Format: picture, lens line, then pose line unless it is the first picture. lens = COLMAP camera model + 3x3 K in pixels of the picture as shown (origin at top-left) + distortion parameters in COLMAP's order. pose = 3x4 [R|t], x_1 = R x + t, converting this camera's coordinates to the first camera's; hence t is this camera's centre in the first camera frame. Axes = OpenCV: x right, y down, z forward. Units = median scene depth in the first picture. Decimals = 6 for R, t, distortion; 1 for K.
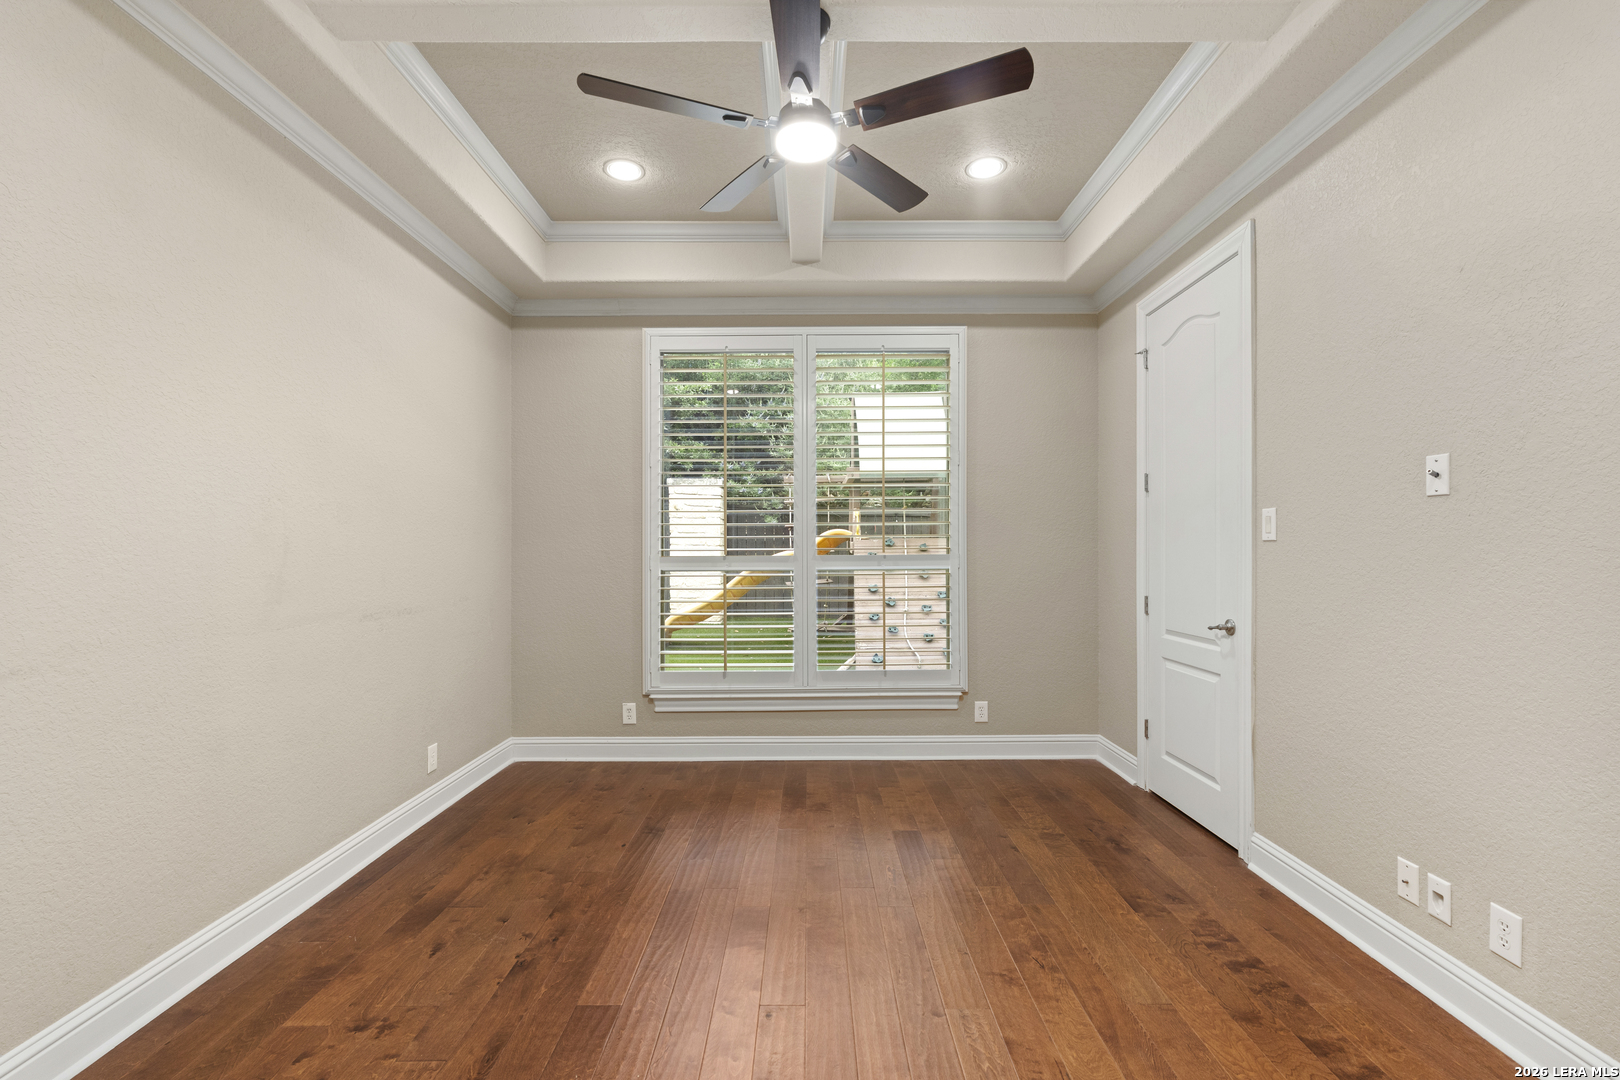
lens RADIAL K [[710.8, 0, 808.3], [0, 710.8, 541.1], [0, 0, 1]] dist [-0.006590, 0.000813]
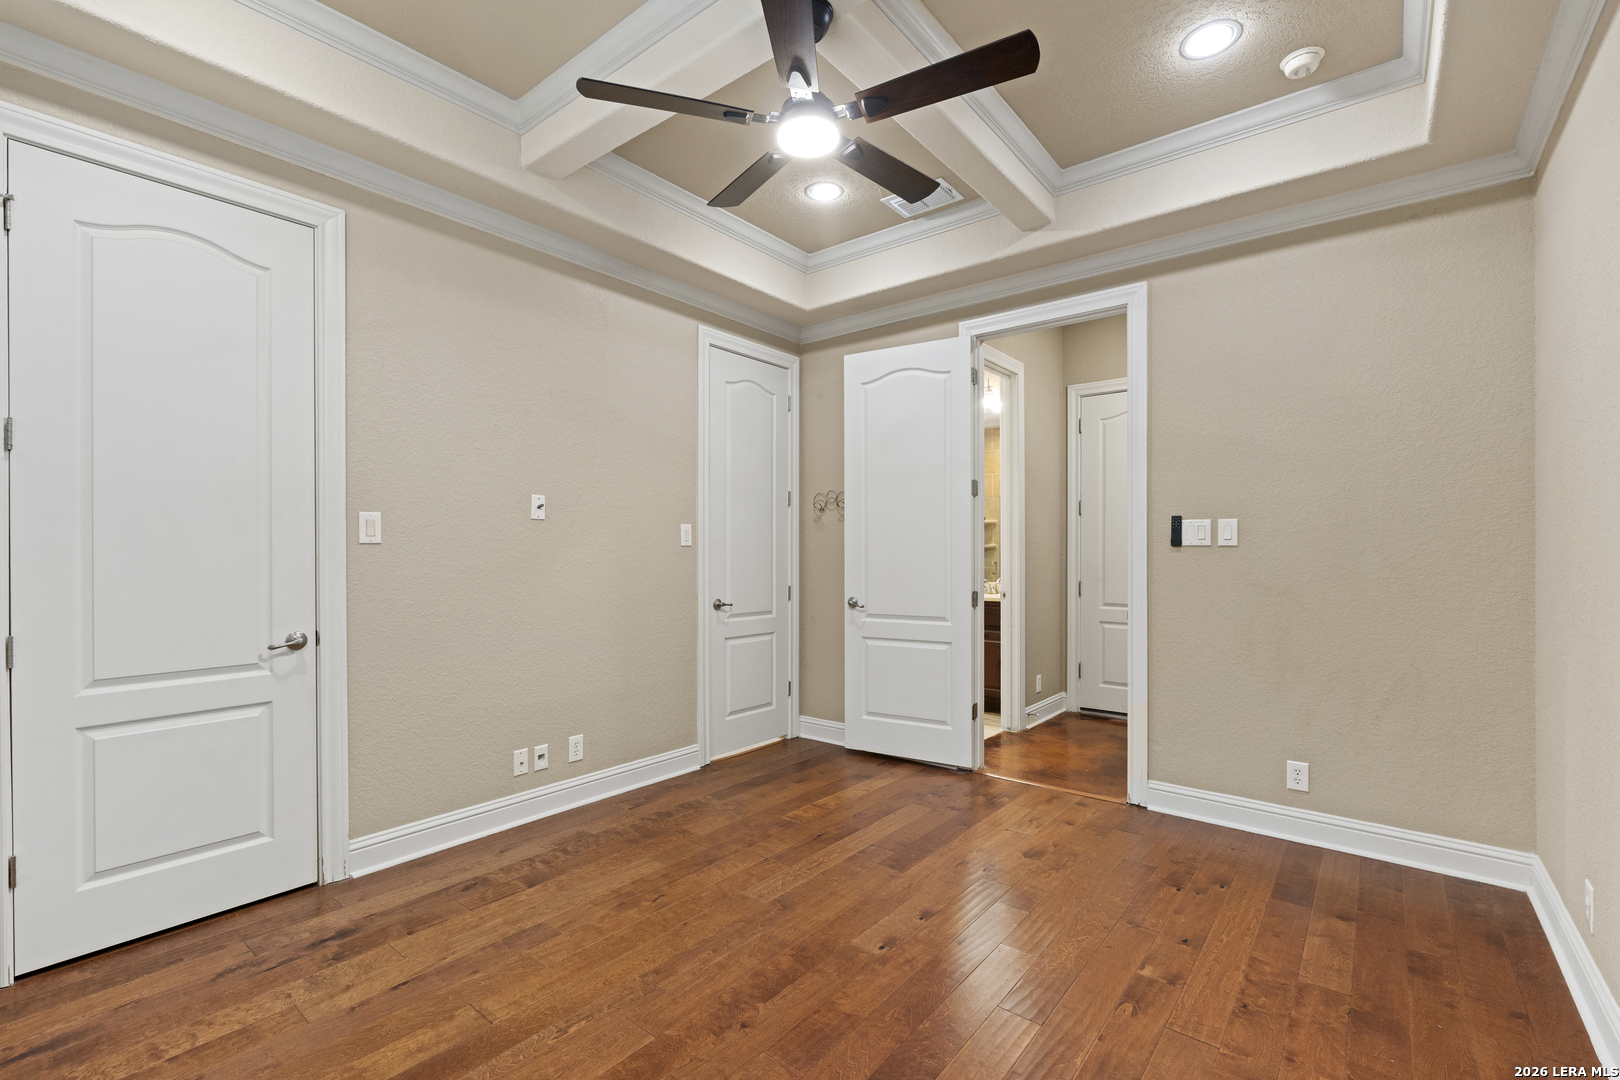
lens RADIAL K [[710.8, 0, 809.4], [0, 710.8, 549.0], [0, 0, 1]] dist [-0.006590, 0.000813]
pose [[-0.775946, 0.000245, 0.630799, -0.494603], [-0.005970, 0.999952, -0.007733, 0.011096], [-0.630771, -0.009766, -0.775908, 1.398344]]
